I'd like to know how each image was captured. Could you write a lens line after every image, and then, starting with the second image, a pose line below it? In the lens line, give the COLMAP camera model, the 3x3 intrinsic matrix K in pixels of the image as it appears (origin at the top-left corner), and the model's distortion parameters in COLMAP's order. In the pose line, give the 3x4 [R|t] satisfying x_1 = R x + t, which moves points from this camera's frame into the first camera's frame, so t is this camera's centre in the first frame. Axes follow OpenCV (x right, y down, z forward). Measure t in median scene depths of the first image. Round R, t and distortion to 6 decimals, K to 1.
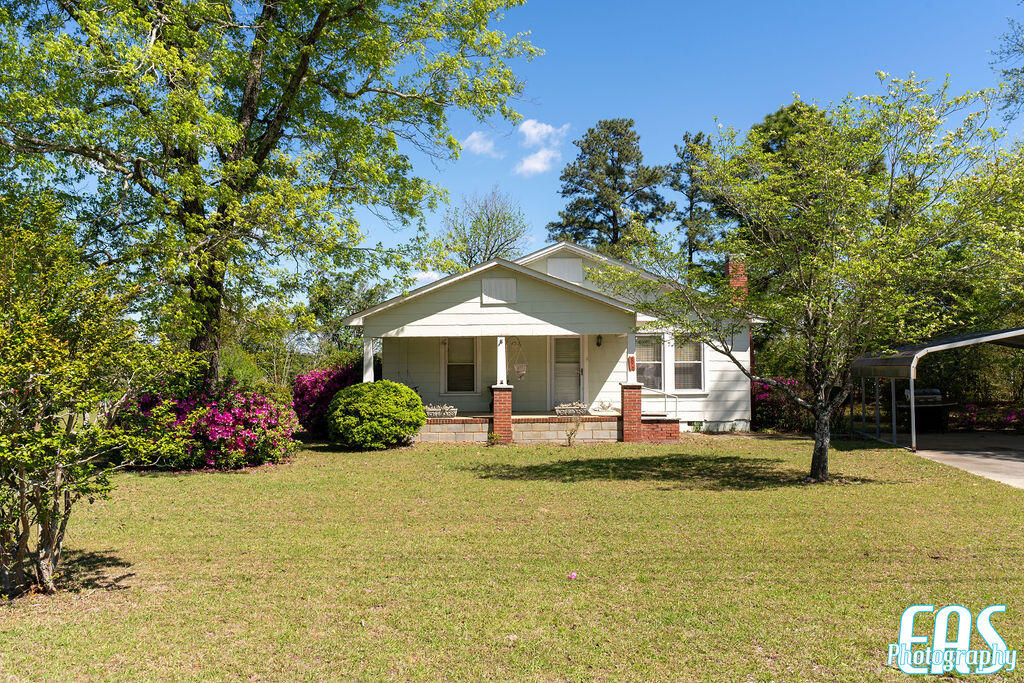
lens RADIAL K [[821.7, 0, 509.1], [0, 821.7, 338.9], [0, 0, 1]] dist [-0.002842, -0.000146]
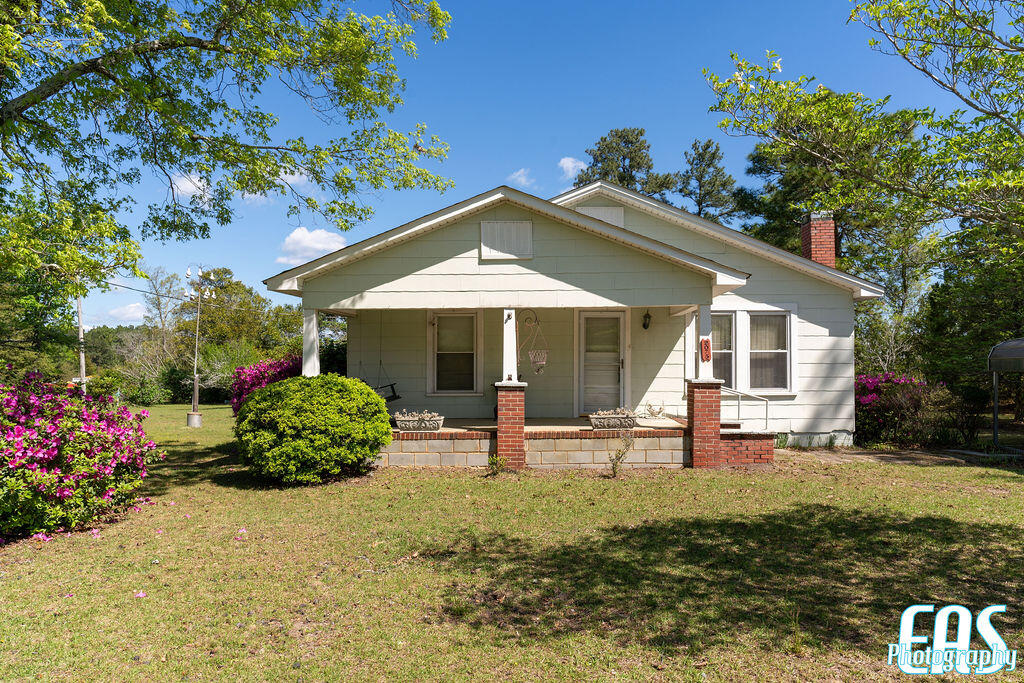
lens RADIAL K [[684.7, 0, 514.1], [0, 684.7, 347.4], [0, 0, 1]] dist [0.000817, -0.000195]
pose [[0.999855, 0.002171, -0.016900, 0.003731], [-0.002082, 0.999984, 0.005302, 0.025256], [0.016911, -0.005266, 0.999843, 0.441505]]
